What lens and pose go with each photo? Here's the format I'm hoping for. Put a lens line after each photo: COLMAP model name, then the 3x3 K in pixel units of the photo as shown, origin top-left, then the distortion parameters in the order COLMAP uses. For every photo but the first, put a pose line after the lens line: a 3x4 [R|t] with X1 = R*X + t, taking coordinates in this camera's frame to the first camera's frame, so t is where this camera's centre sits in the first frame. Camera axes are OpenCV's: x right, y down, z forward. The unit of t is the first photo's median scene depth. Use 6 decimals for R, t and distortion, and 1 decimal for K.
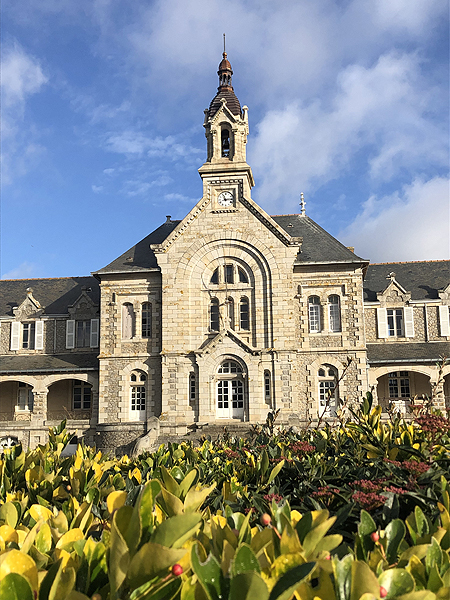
lens RADIAL K [[735.2, 0, 226.0], [0, 735.2, 301.0], [0, 0, 1]] dist [0.121208, 0.000000]
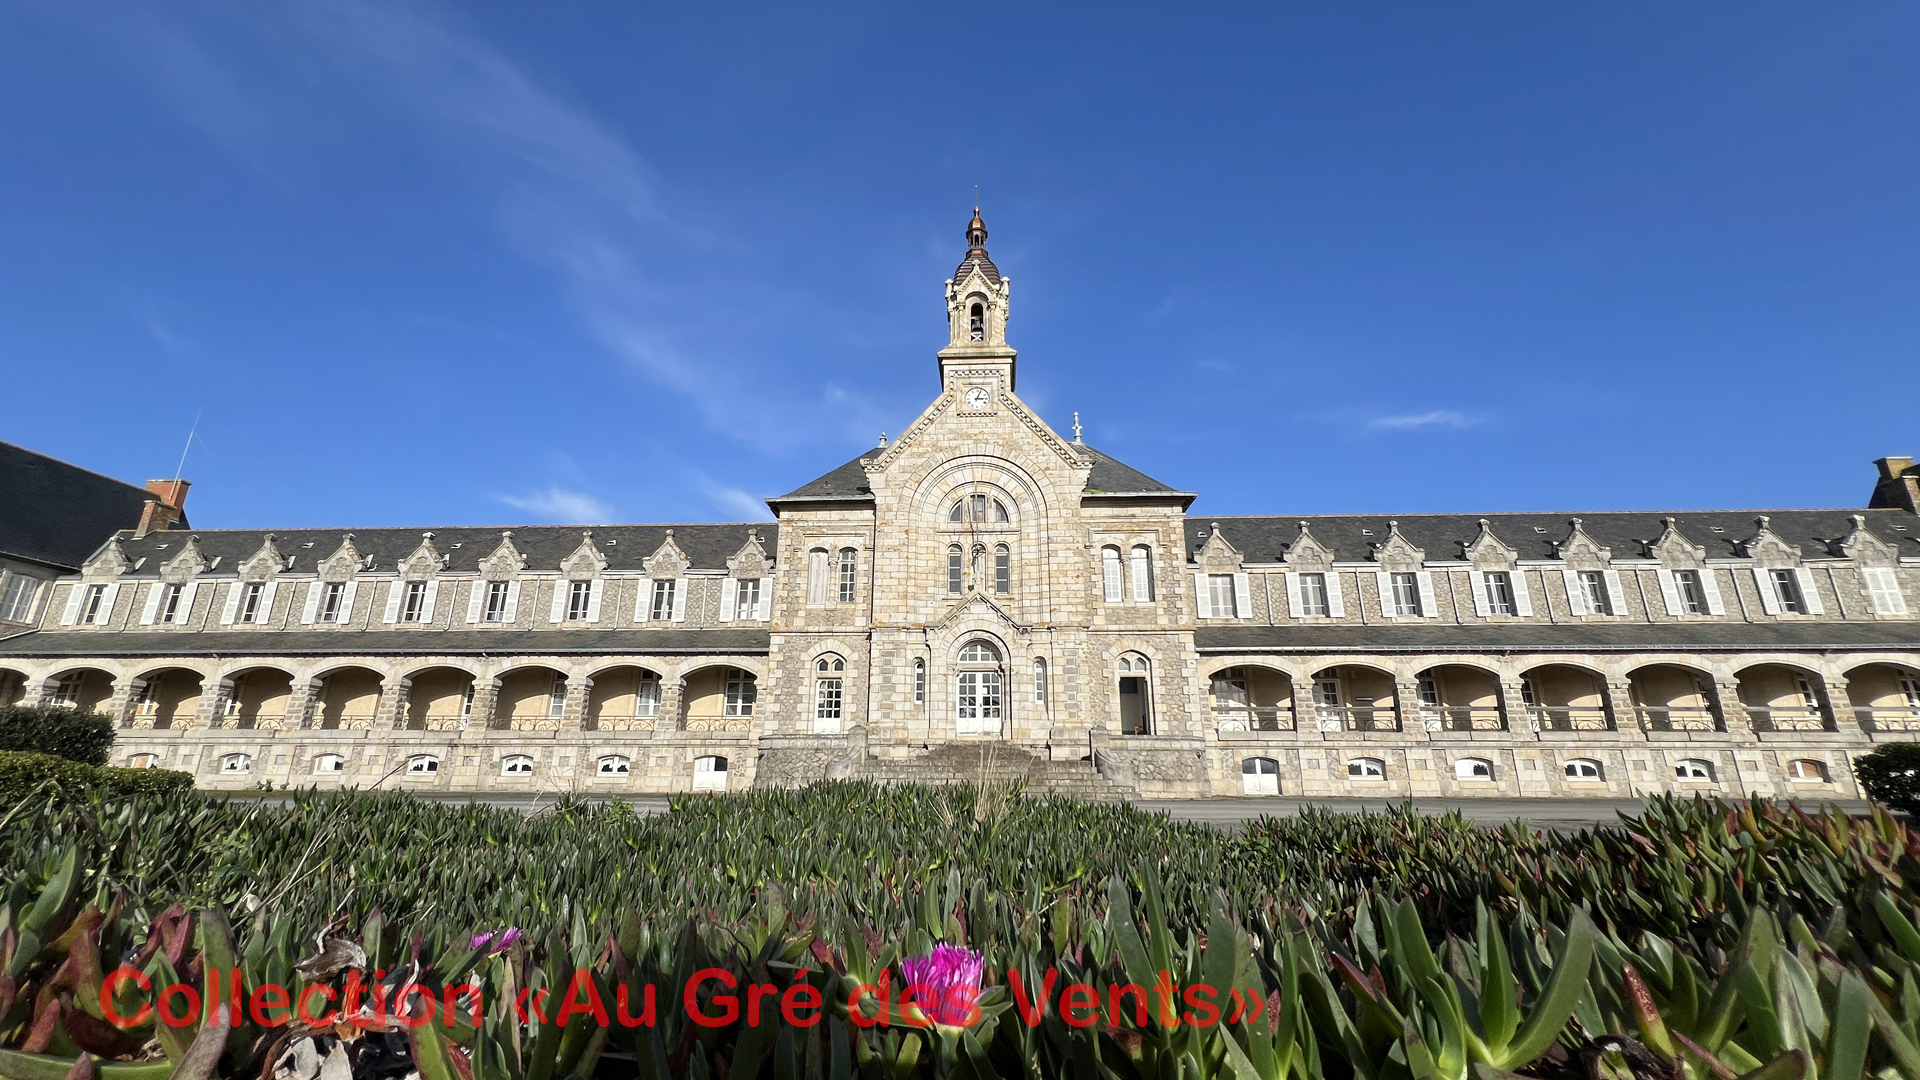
lens RADIAL K [[759.6, 0, 957.5], [0, 759.6, 536.5], [0, 0, 1]] dist [0.002266, 0.000060]
pose [[0.996923, 0.042091, 0.066121, -0.059951], [-0.033960, 0.992240, -0.119612, 0.070040], [-0.070642, 0.116998, 0.990616, 0.346915]]
